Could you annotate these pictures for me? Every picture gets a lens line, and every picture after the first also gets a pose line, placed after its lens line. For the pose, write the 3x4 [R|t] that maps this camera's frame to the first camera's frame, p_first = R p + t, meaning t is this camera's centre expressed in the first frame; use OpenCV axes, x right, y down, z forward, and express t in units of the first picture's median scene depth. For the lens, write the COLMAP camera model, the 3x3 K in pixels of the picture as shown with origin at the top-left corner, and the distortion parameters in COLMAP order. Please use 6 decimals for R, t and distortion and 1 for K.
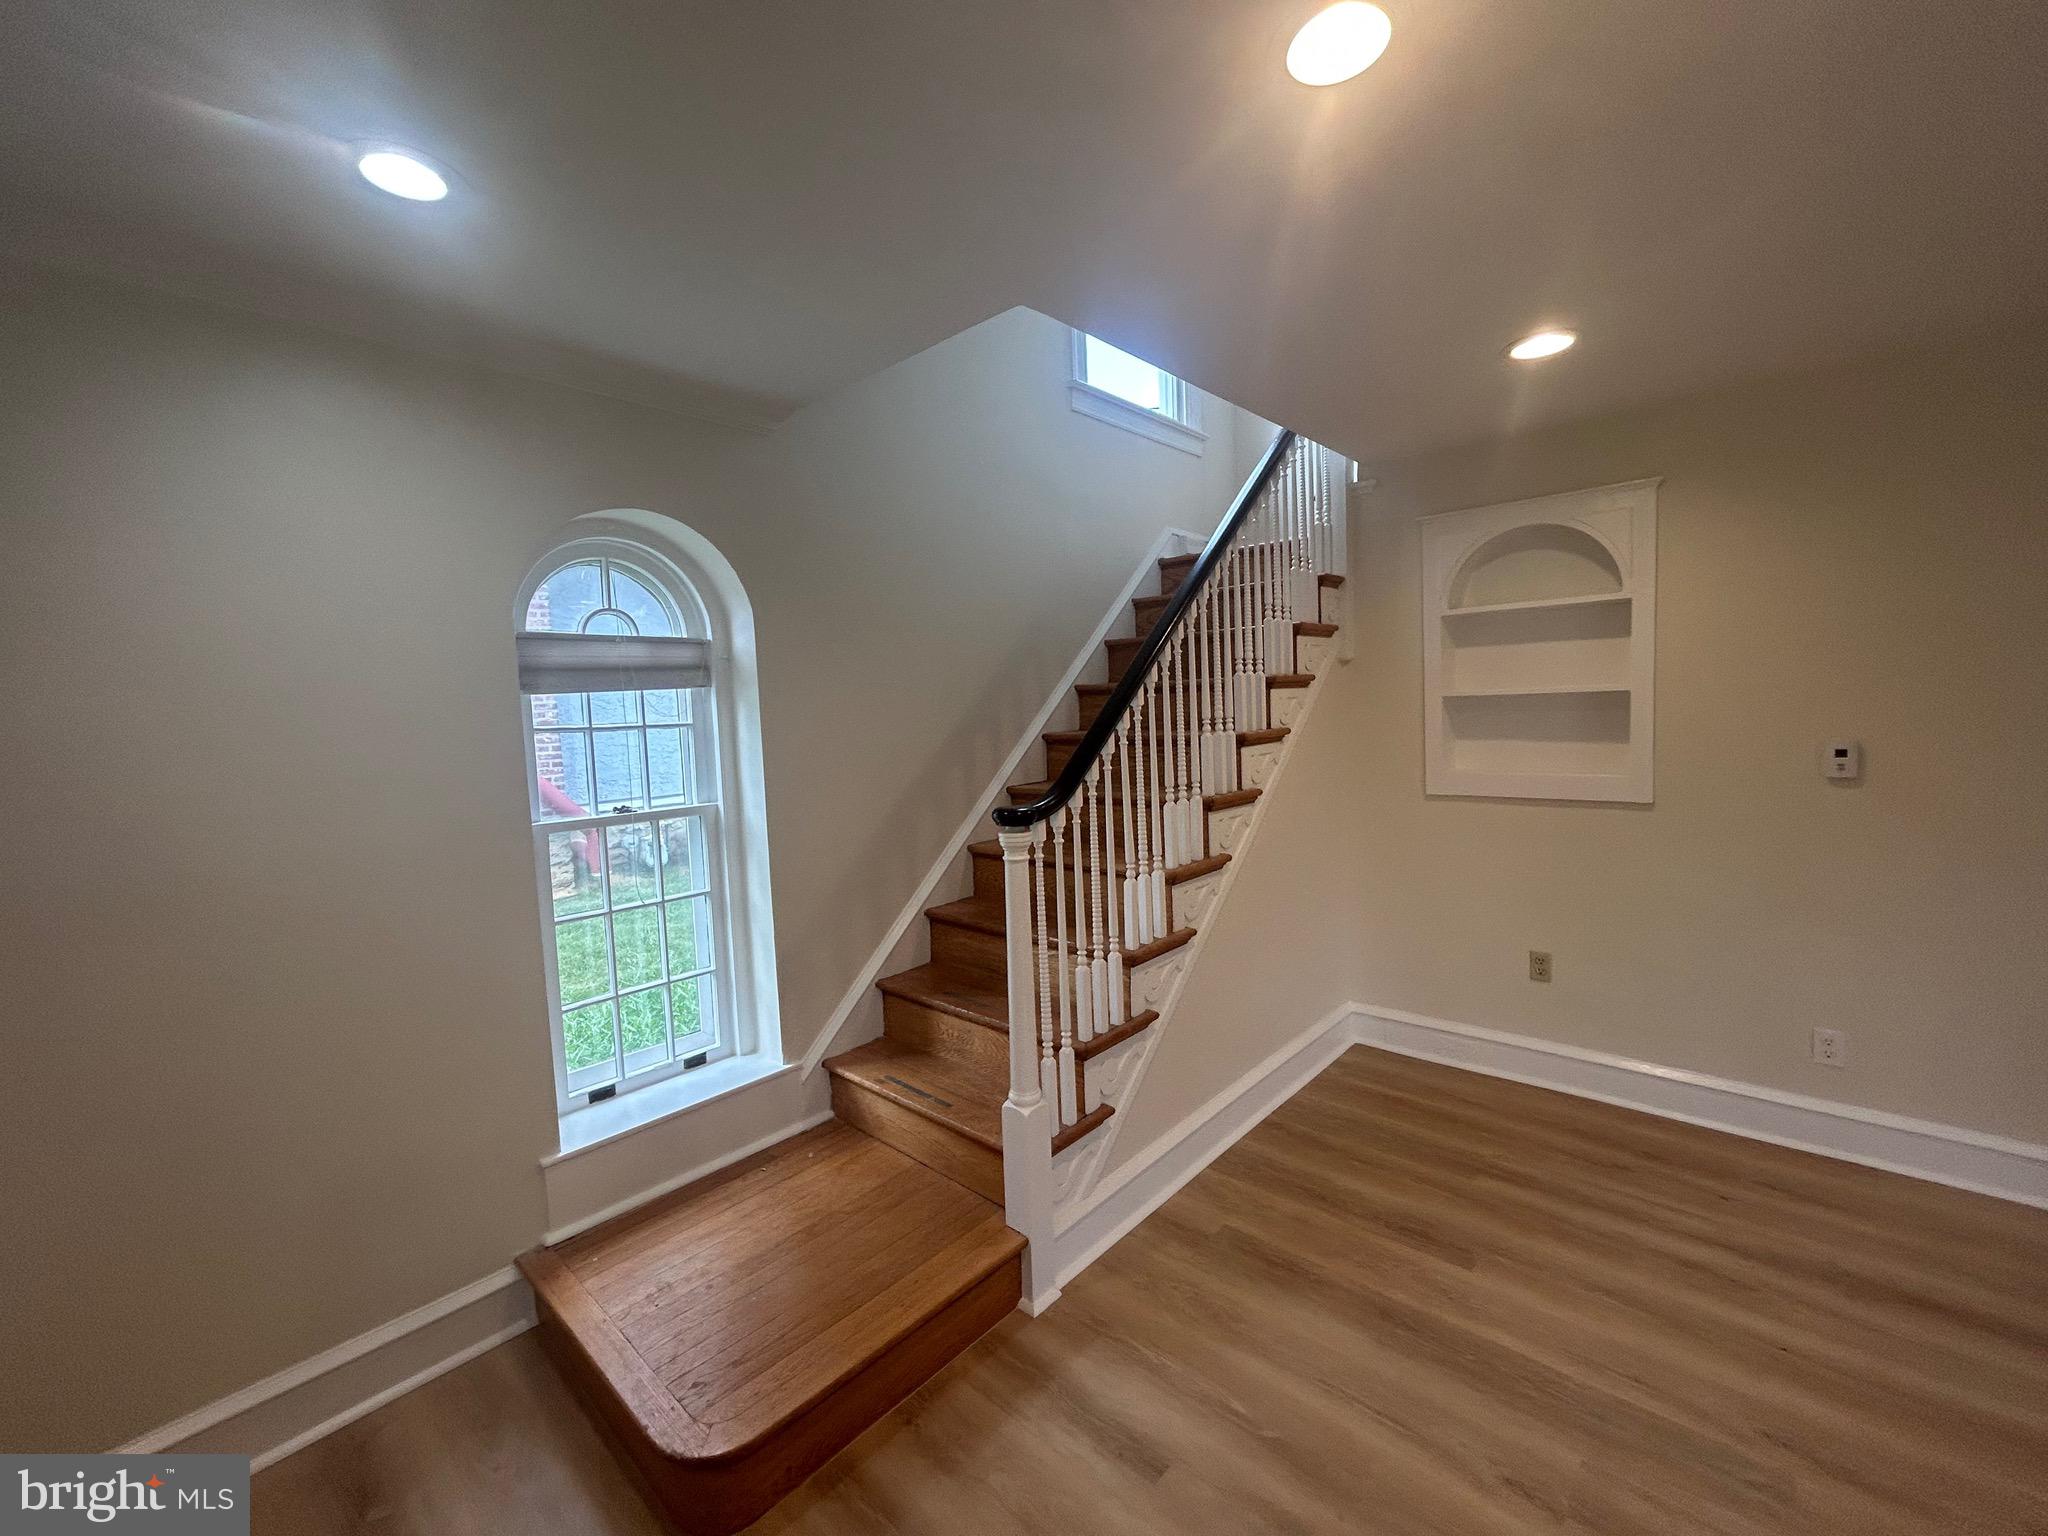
lens RADIAL K [[829.4, 0, 1019.5], [0, 829.4, 770.4], [0, 0, 1]] dist [0.000002, 0.000985]
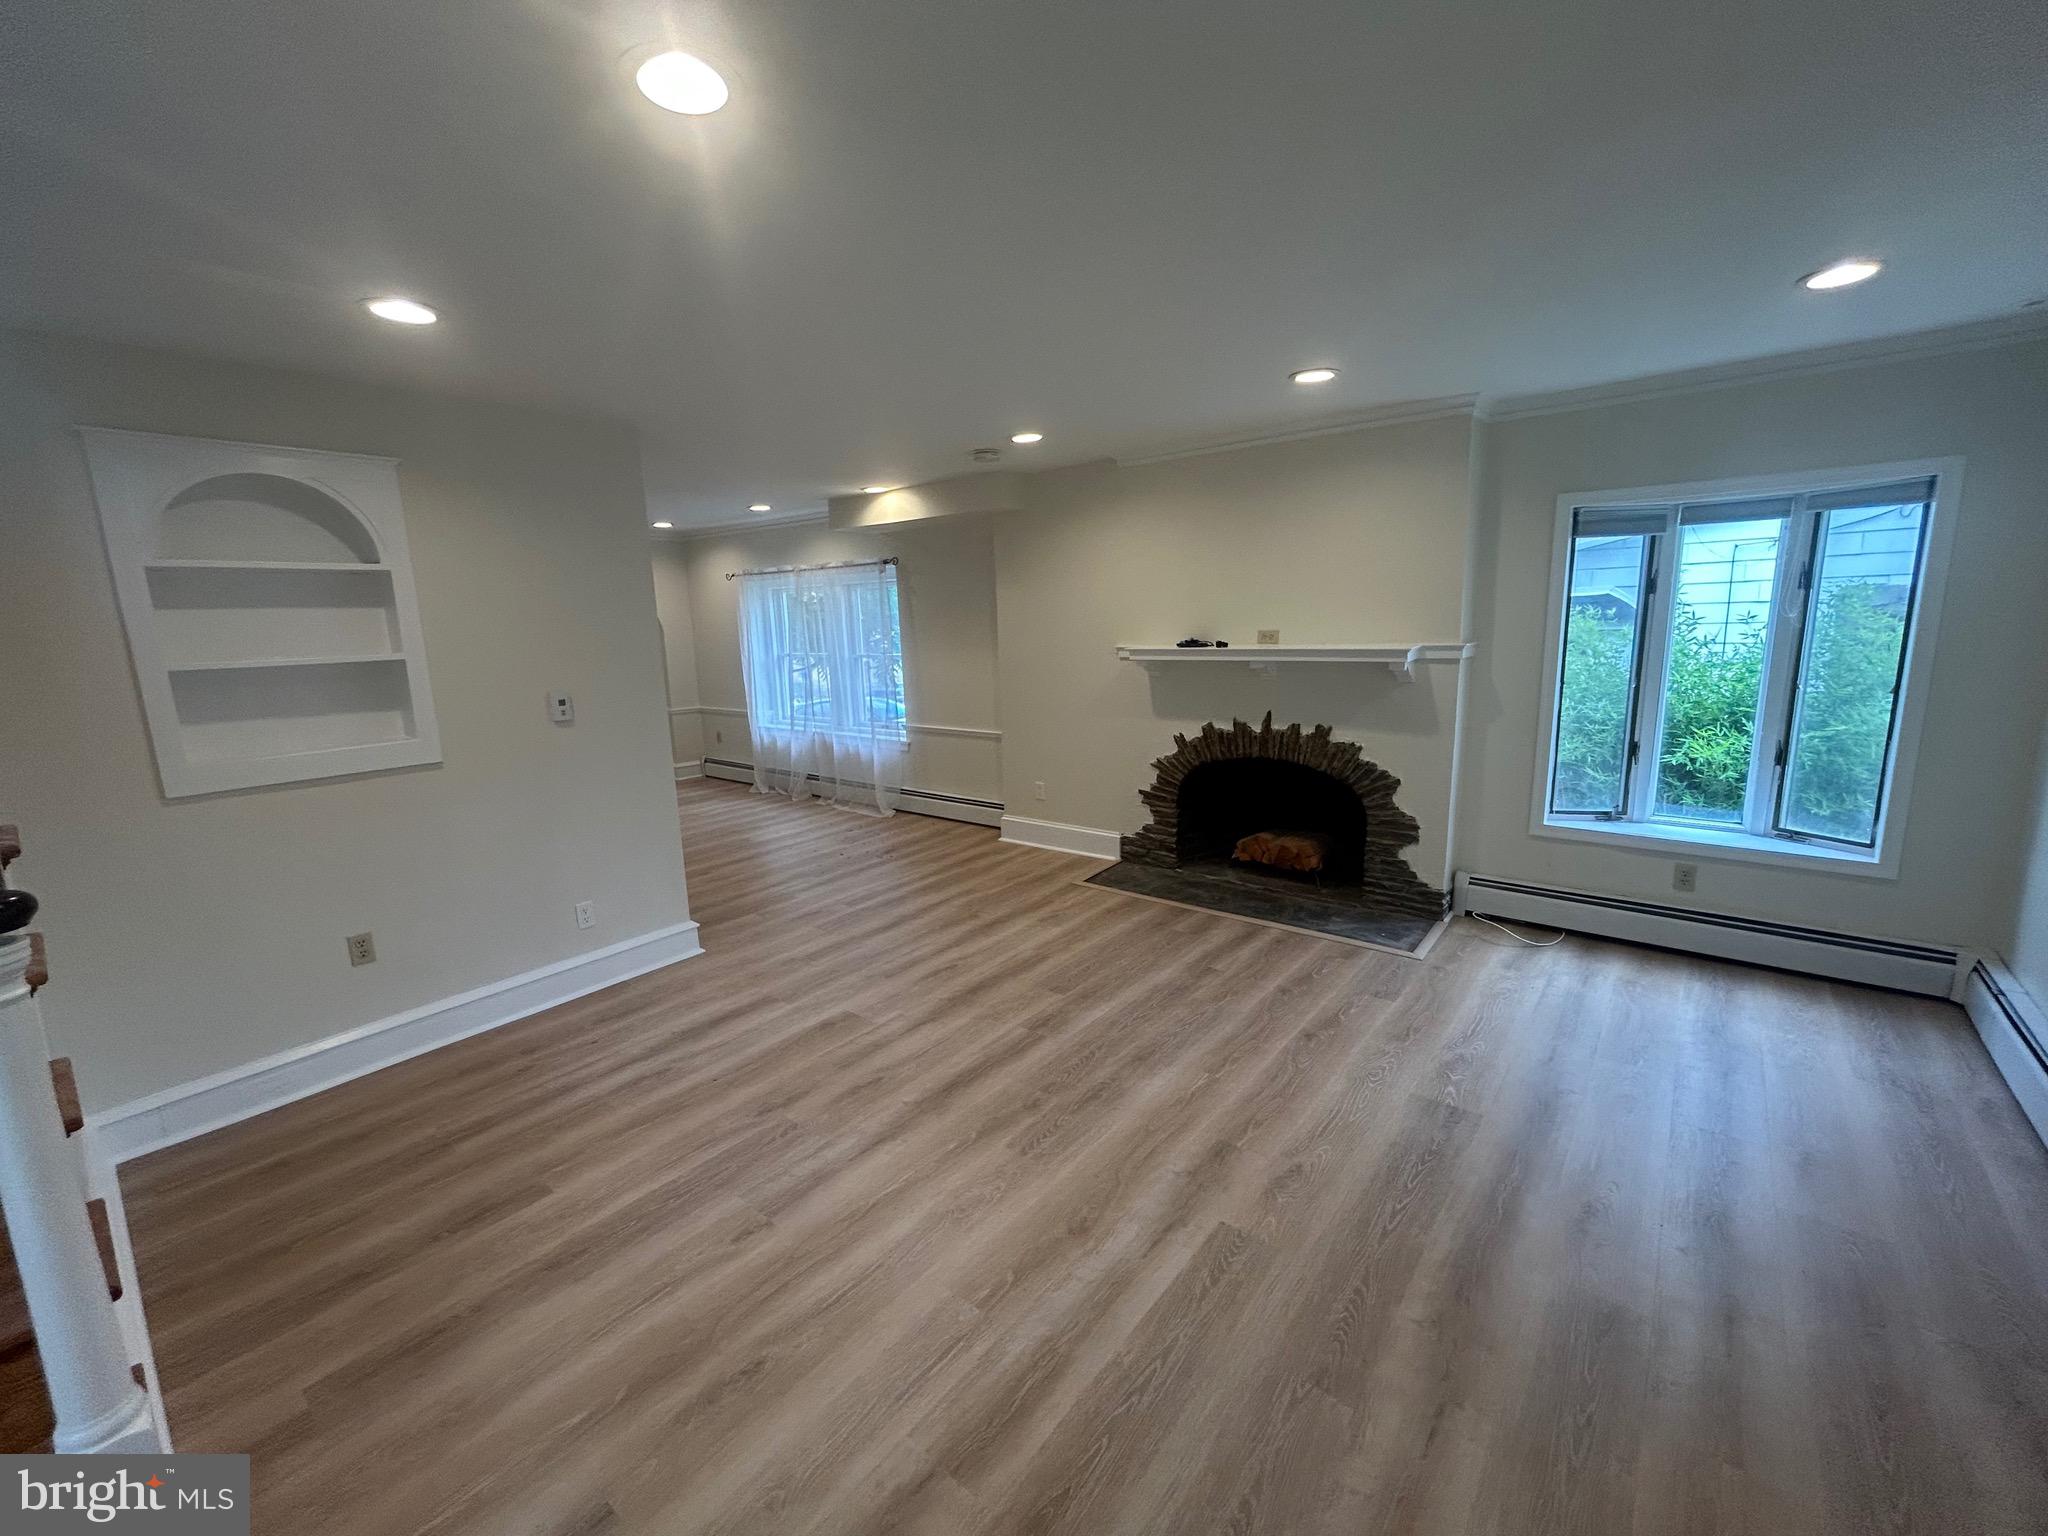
lens RADIAL K [[829.4, 0, 1019.5], [0, 829.4, 770.4], [0, 0, 1]] dist [0.000002, 0.000985]
pose [[-0.061756, -0.140016, 0.988222, -0.440406], [0.118441, 0.982087, 0.146548, -0.022813], [-0.991039, 0.126096, -0.044066, 0.337180]]
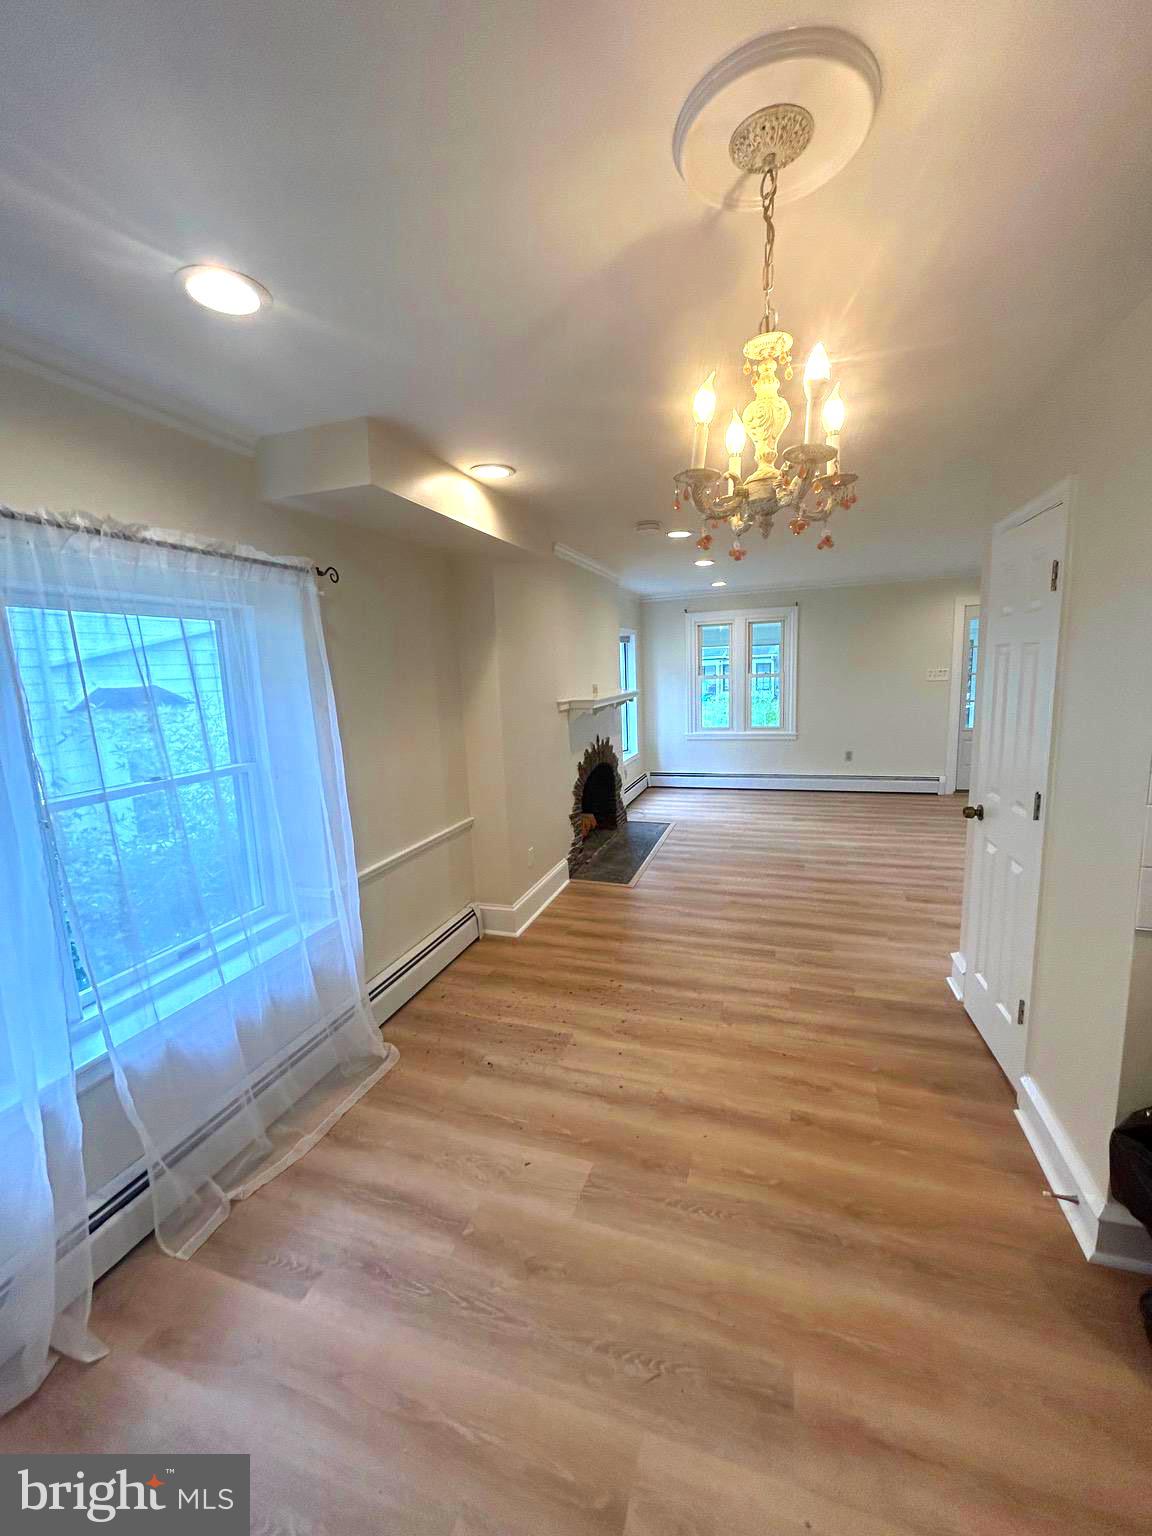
lens RADIAL K [[621.6, 0, 576.0], [0, 621.6, 768.0], [0, 0, 1]] dist [-0.000618, 0.000185]
pose [[-0.909767, 0.146416, -0.388440, 2.412919], [0.047506, 0.966307, 0.252970, -0.273831], [0.412392, 0.211691, -0.886070, 1.695311]]
